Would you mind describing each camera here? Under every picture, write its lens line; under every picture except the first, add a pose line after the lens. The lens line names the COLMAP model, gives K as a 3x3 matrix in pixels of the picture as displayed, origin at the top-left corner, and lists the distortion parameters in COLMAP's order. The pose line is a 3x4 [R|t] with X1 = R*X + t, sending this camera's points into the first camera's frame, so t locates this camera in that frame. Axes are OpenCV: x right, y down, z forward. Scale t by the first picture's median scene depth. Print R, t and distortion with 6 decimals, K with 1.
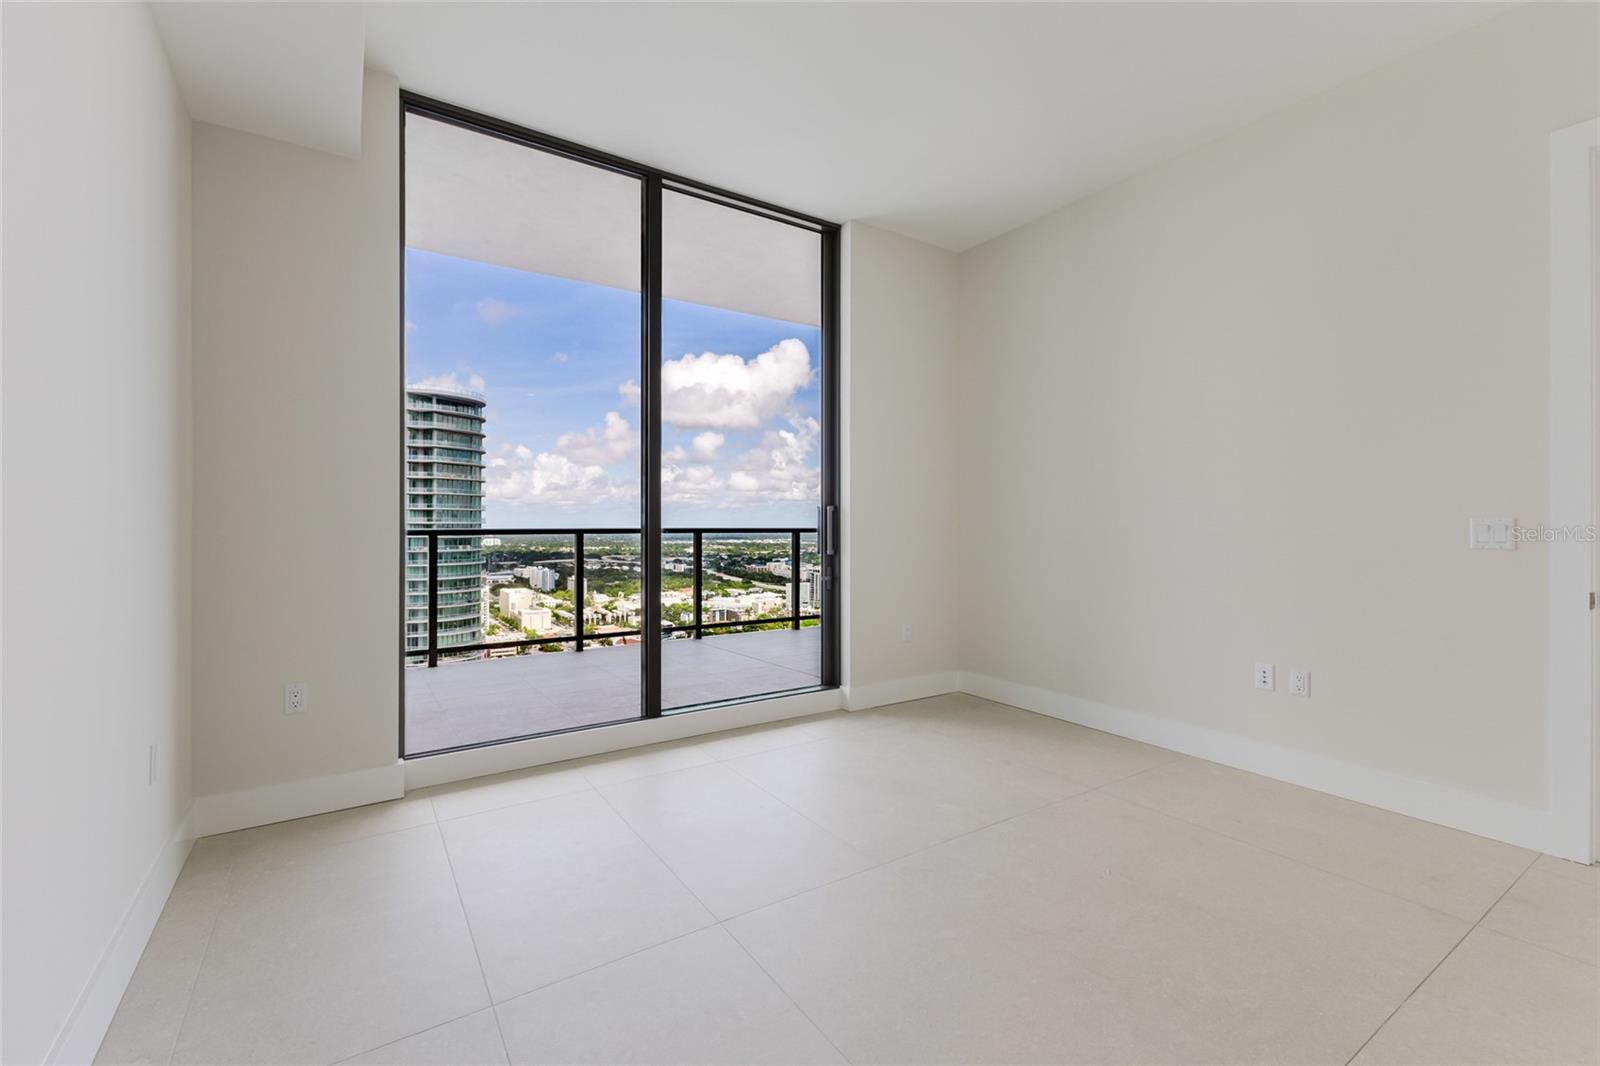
lens RADIAL K [[687.6, 0, 805.0], [0, 687.6, 527.4], [0, 0, 1]] dist [0.006567, -0.000044]
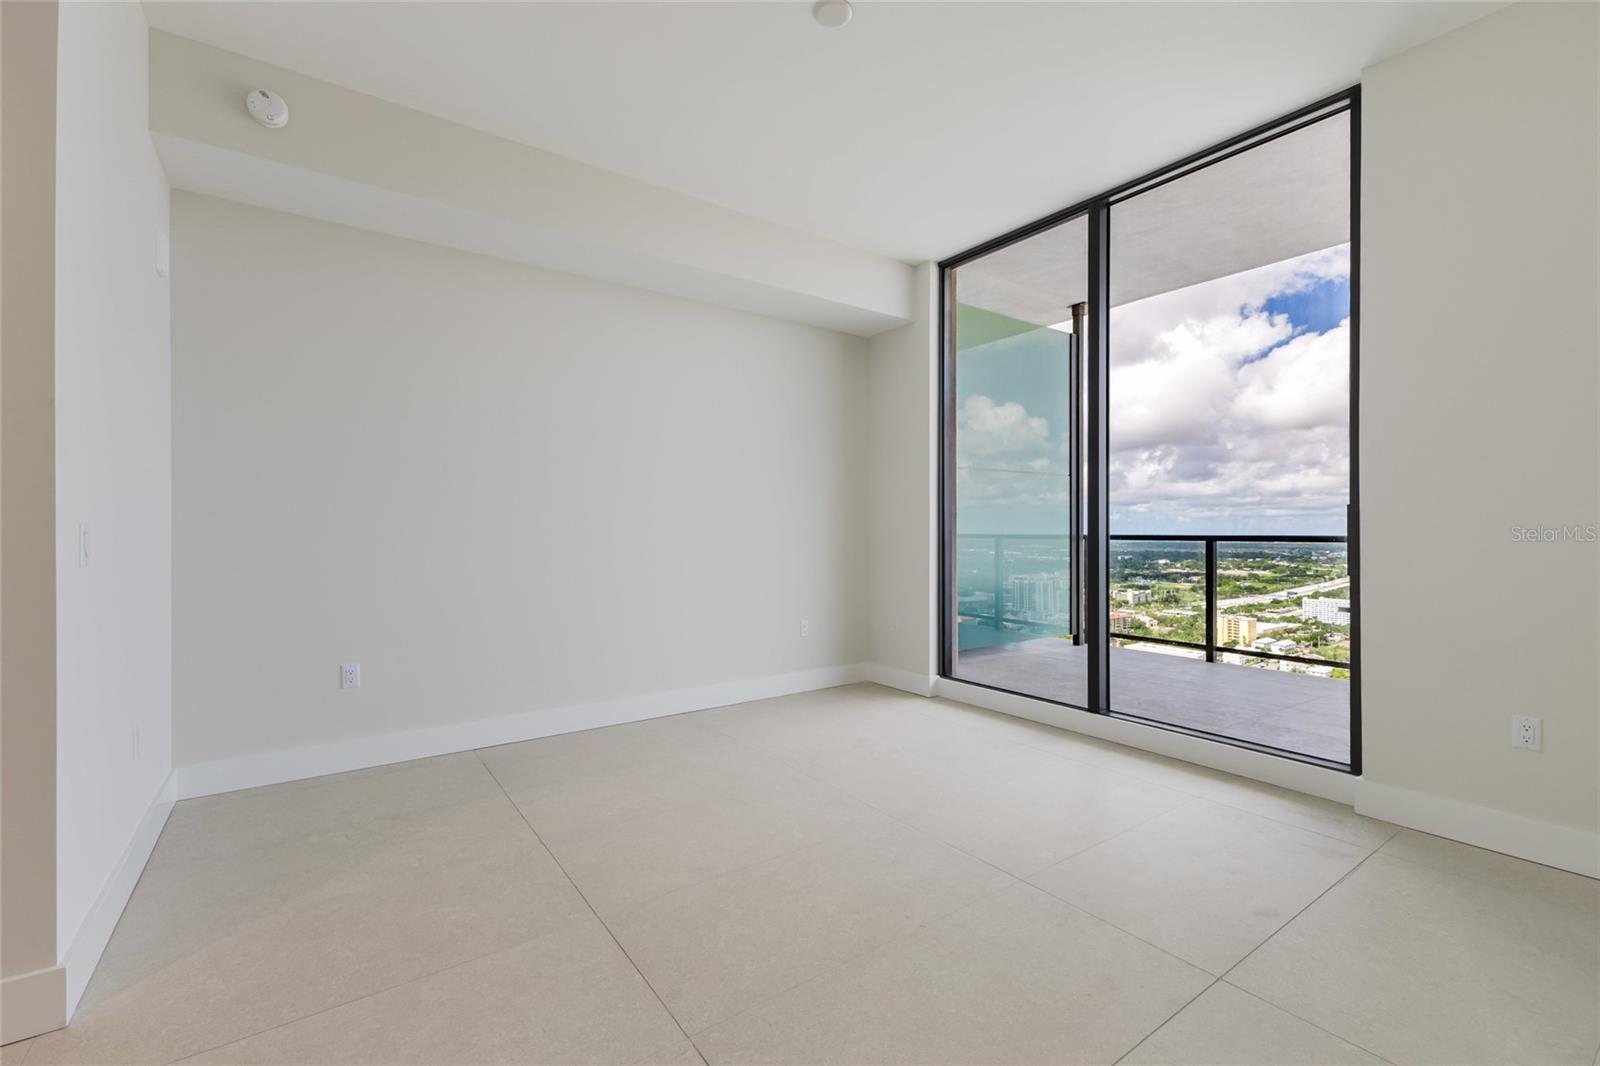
lens RADIAL K [[705.5, 0, 821.9], [0, 705.5, 533.9], [0, 0, 1]] dist [0.003422, 0.000119]
pose [[0.037927, 0.003202, -0.999275, 0.830363], [-0.004678, 0.999984, 0.003026, -0.001032], [0.999270, 0.004559, 0.037941, 0.521717]]
